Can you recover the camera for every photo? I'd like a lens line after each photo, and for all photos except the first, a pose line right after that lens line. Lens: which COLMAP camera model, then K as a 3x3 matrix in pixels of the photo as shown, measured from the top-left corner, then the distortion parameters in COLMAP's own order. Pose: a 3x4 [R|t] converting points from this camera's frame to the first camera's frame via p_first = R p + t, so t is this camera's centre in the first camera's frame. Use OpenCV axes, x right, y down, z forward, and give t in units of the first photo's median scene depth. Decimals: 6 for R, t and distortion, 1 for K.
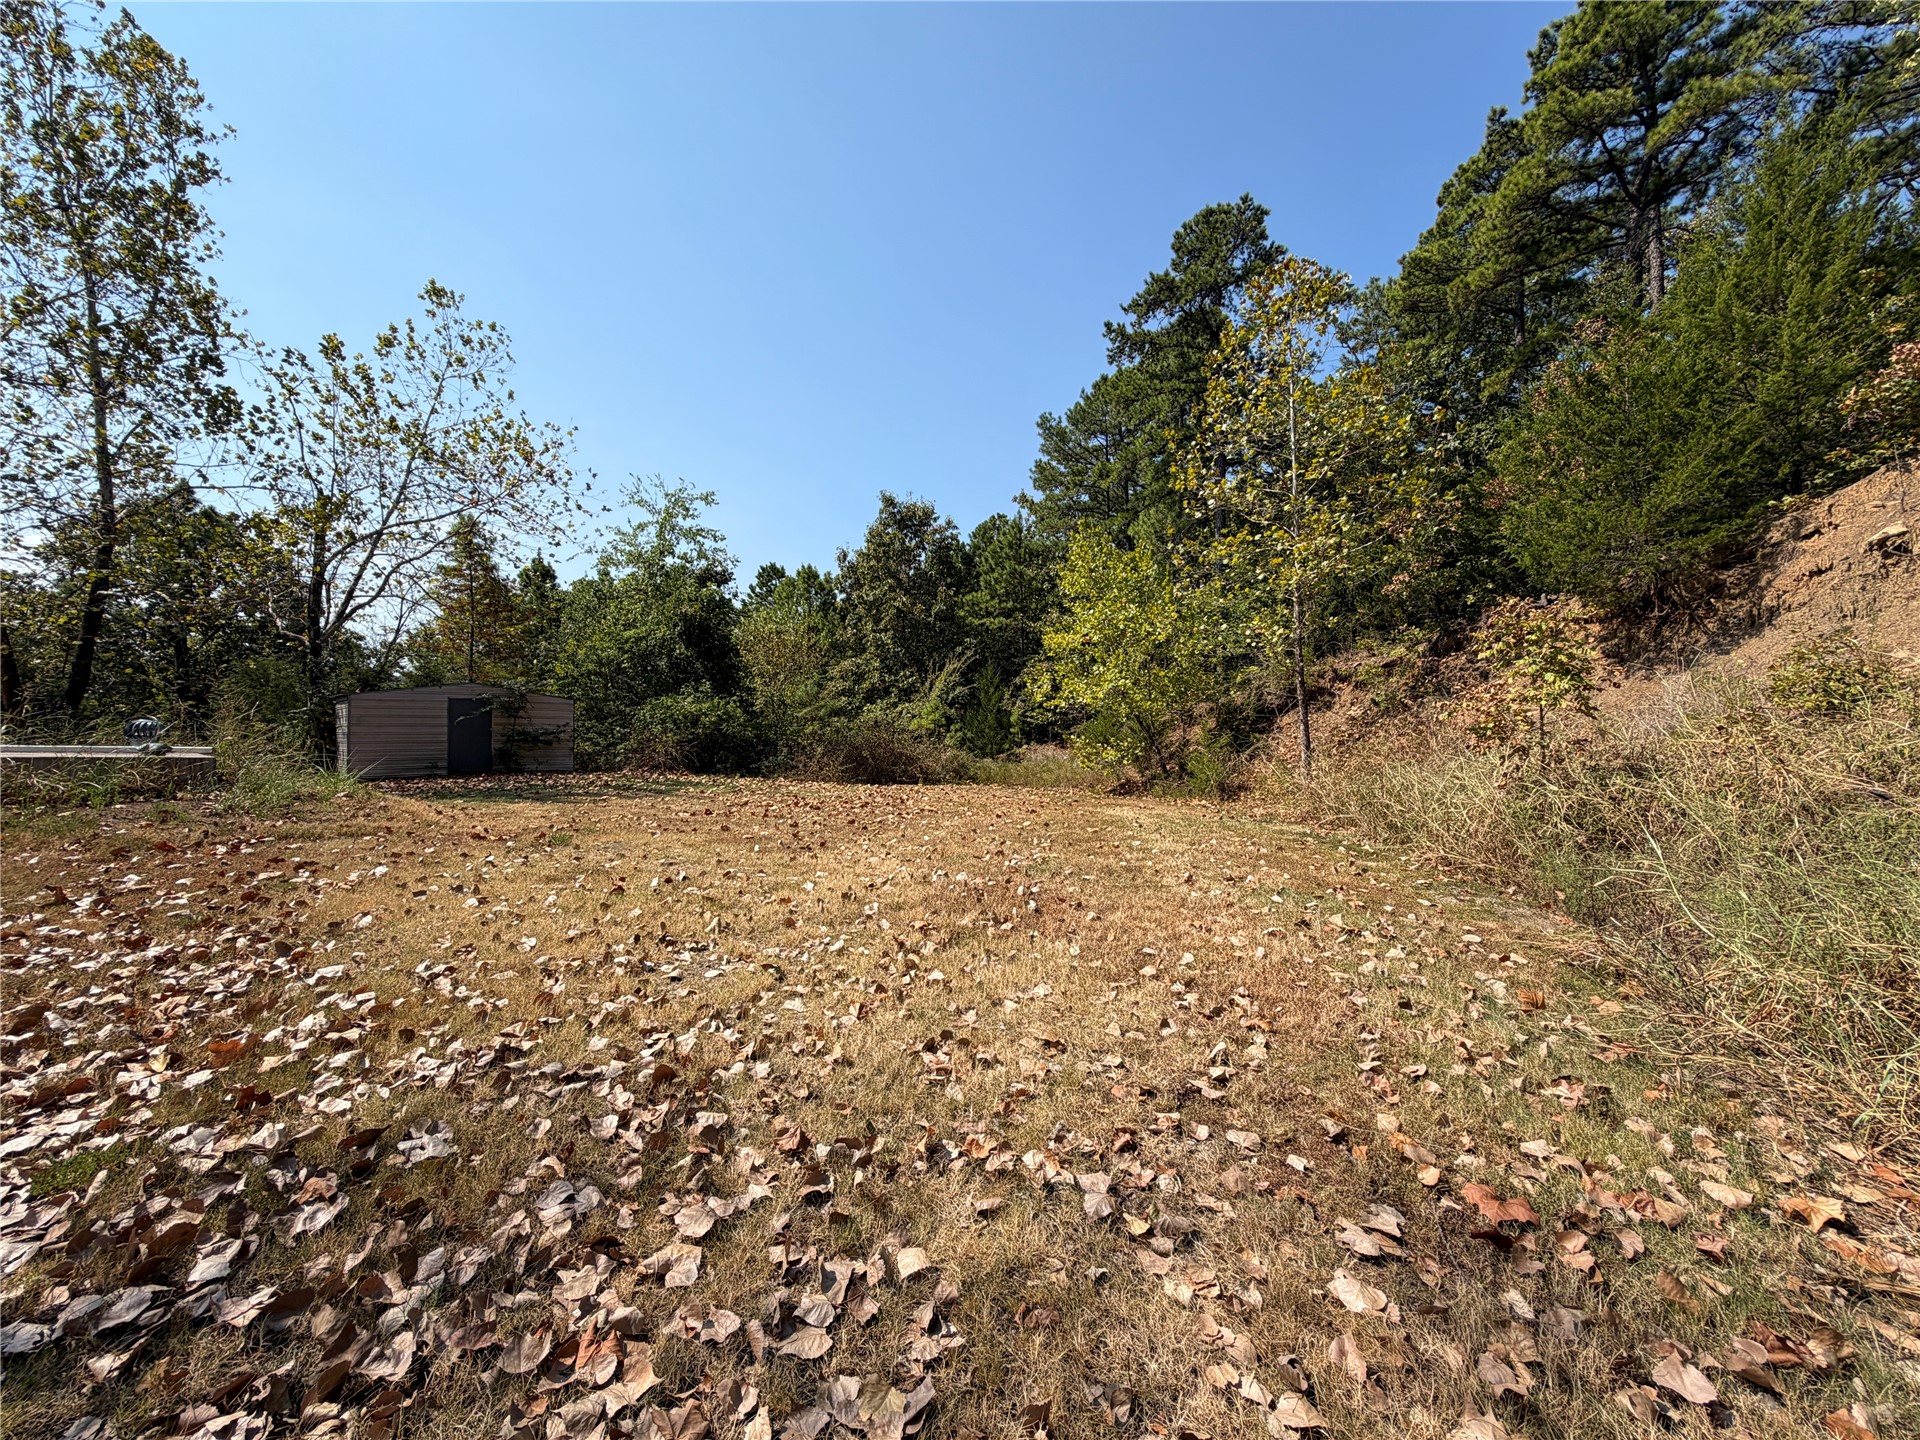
lens RADIAL K [[773.7, 0, 947.5], [0, 773.7, 719.3], [0, 0, 1]] dist [-0.003406, 0.000156]
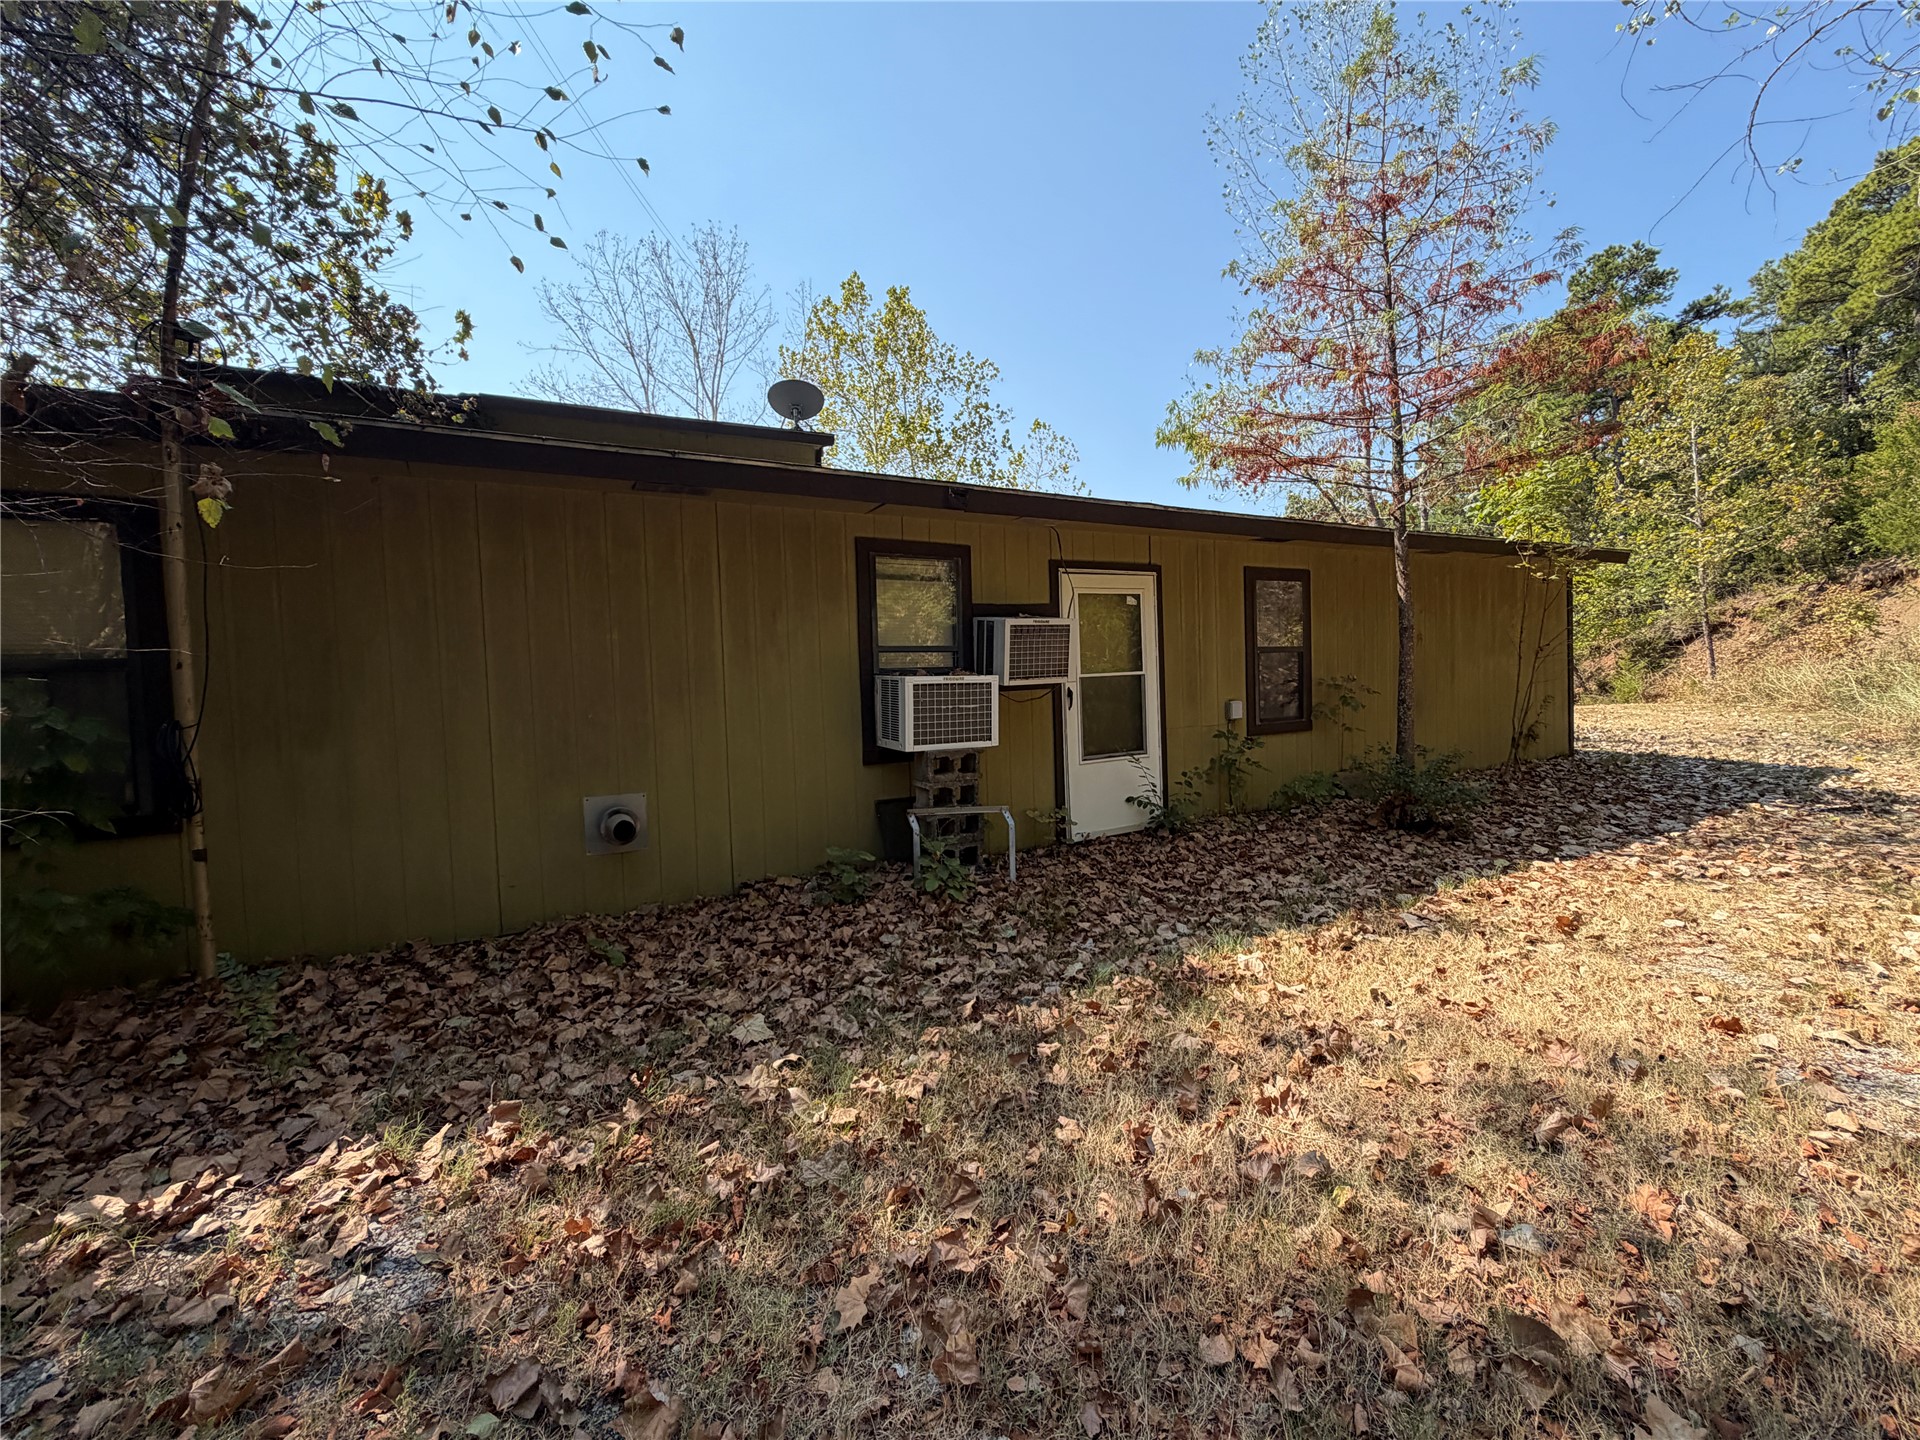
lens RADIAL K [[773.7, 0, 975.9], [0, 773.7, 718.0], [0, 0, 1]] dist [-0.003406, 0.000156]
pose [[0.950017, -0.047654, -0.308541, -0.369004], [0.061947, 0.997405, 0.036690, -0.003421], [0.305992, -0.053970, 0.950503, -0.731142]]
